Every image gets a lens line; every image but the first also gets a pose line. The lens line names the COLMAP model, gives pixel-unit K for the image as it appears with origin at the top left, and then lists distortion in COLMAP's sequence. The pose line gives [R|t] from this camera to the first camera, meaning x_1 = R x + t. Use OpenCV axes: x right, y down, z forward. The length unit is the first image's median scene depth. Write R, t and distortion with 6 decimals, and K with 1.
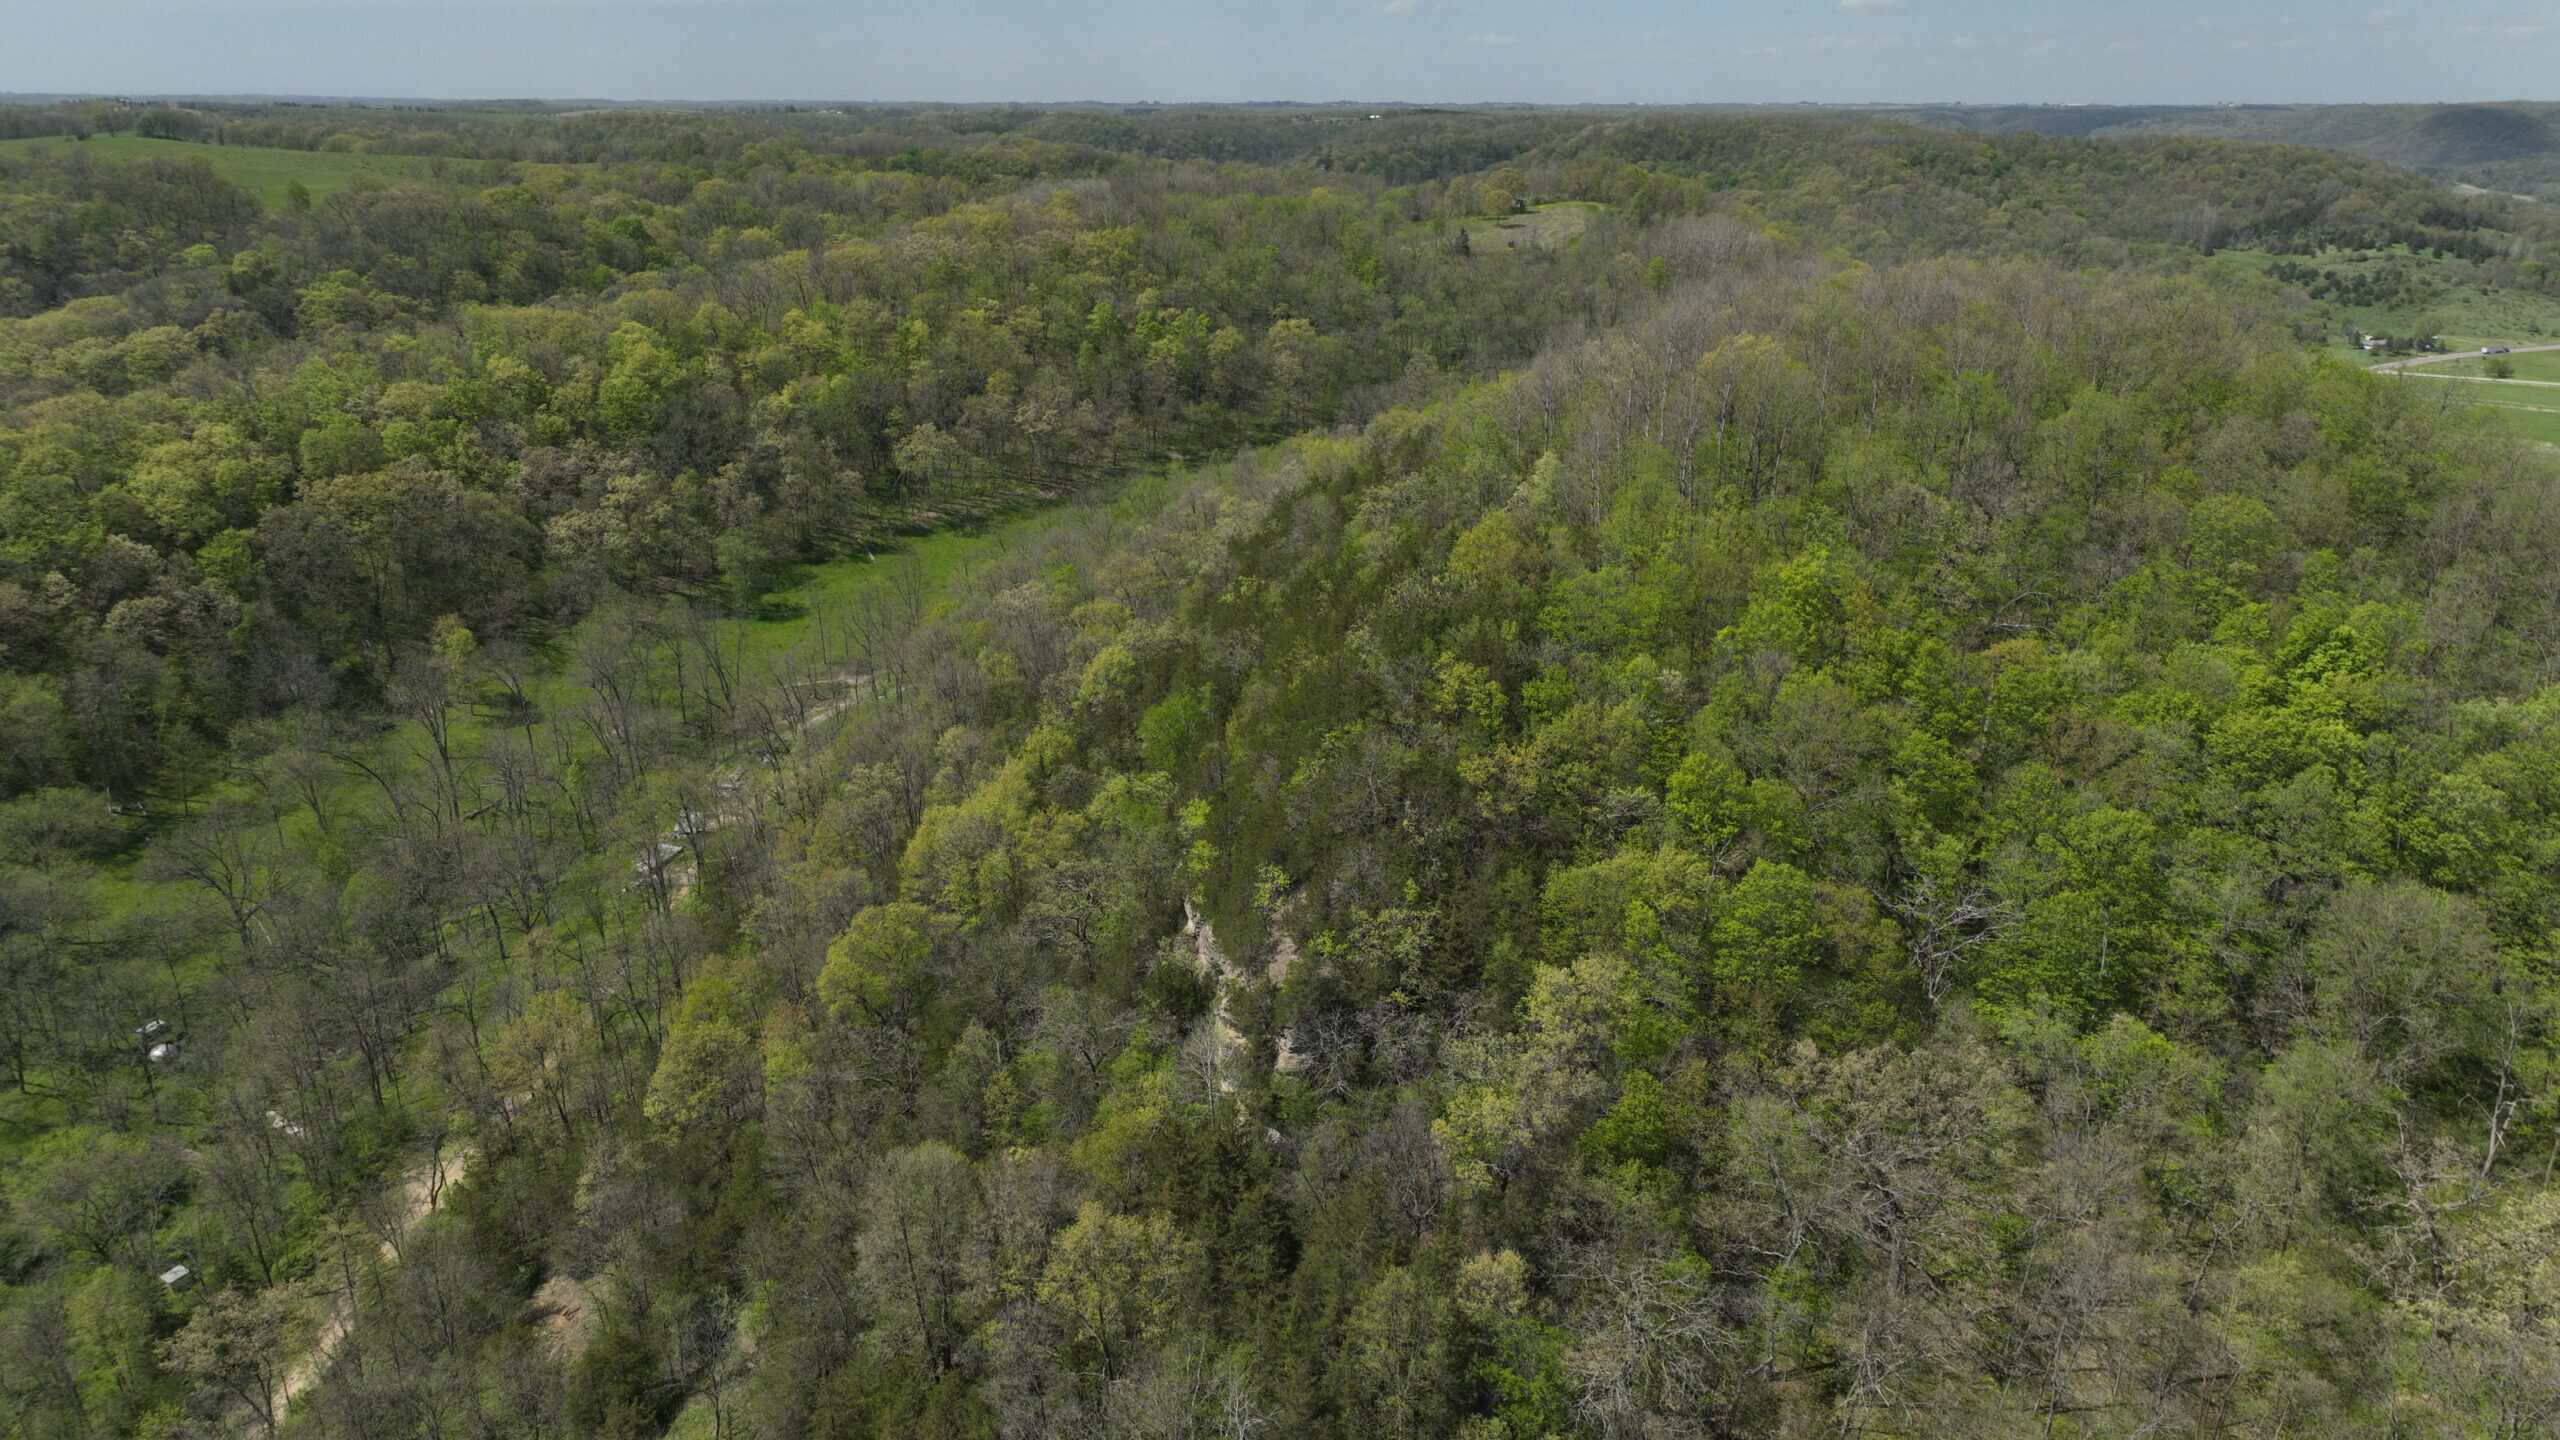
lens RADIAL K [[1802.4, 0, 1281.6], [0, 1802.4, 718.4], [0, 0, 1]] dist [-0.002651, 0.024284]
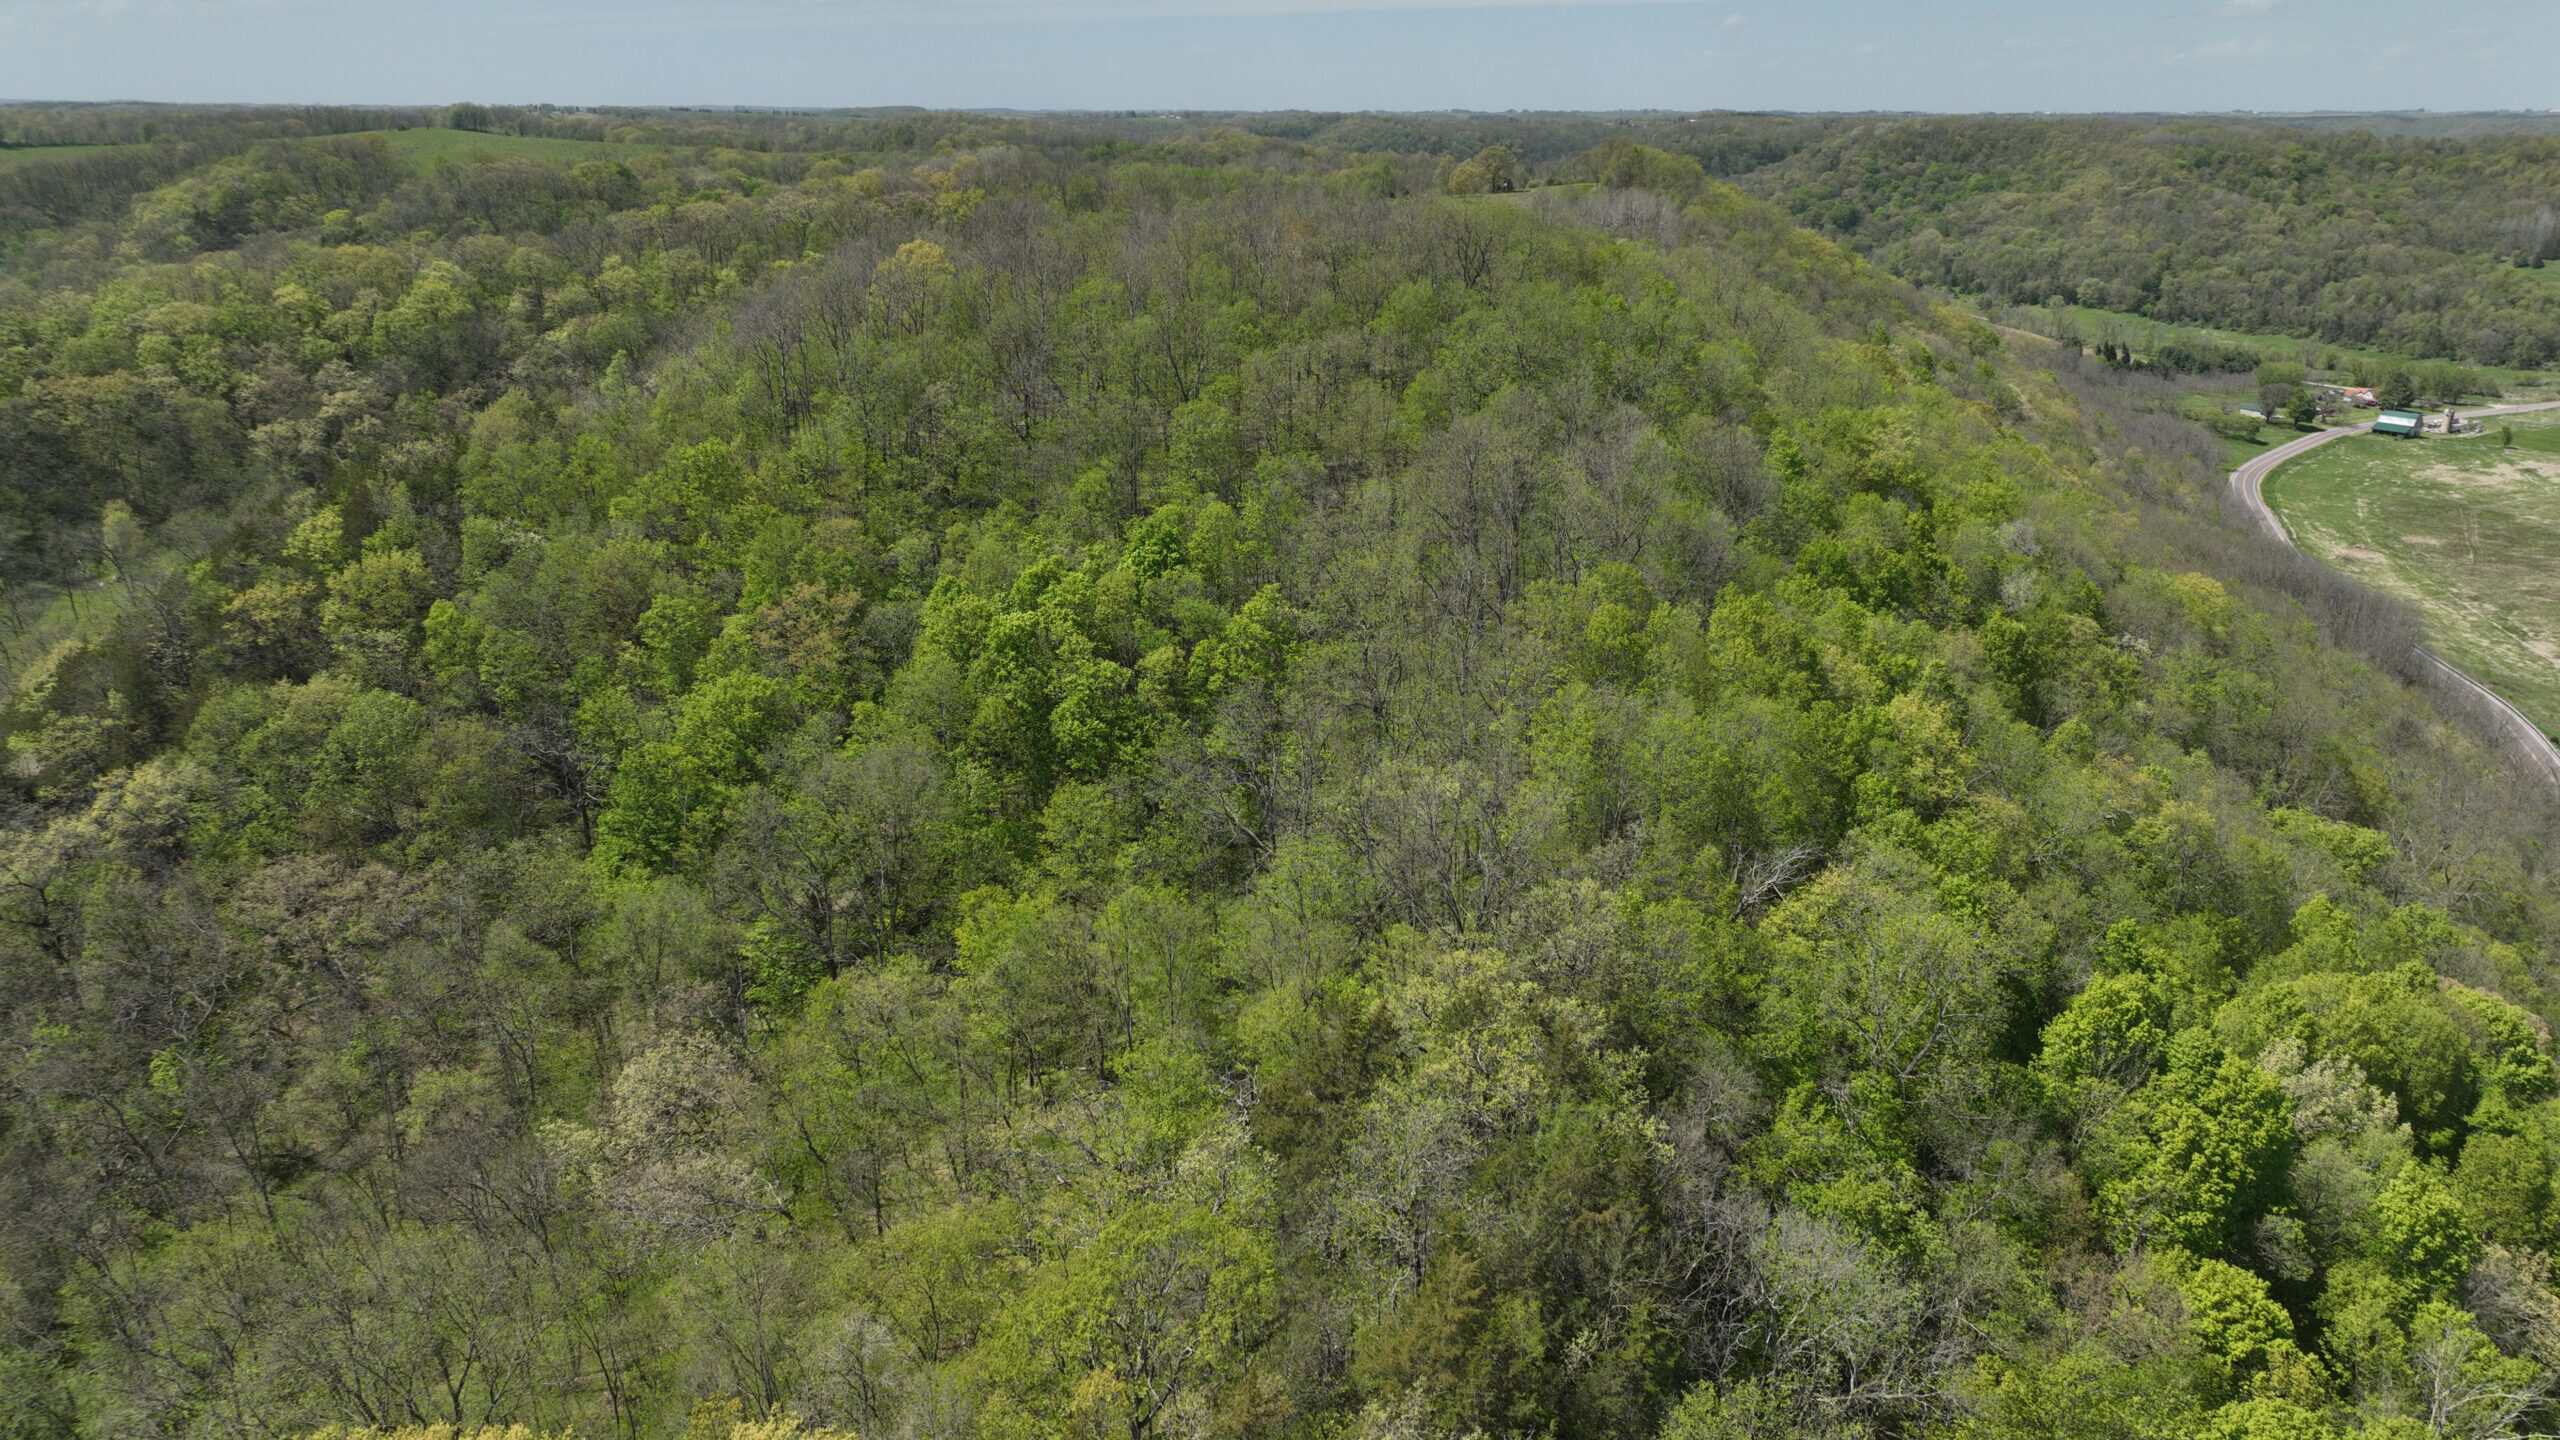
lens RADIAL K [[1802.4, 0, 1281.9], [0, 1802.4, 723.4], [0, 0, 1]] dist [-0.002651, 0.024284]
pose [[0.978735, 0.066890, -0.193915, 0.106638], [-0.067428, 0.997717, 0.003831, 0.006211], [0.193728, 0.009326, 0.981011, 0.007893]]
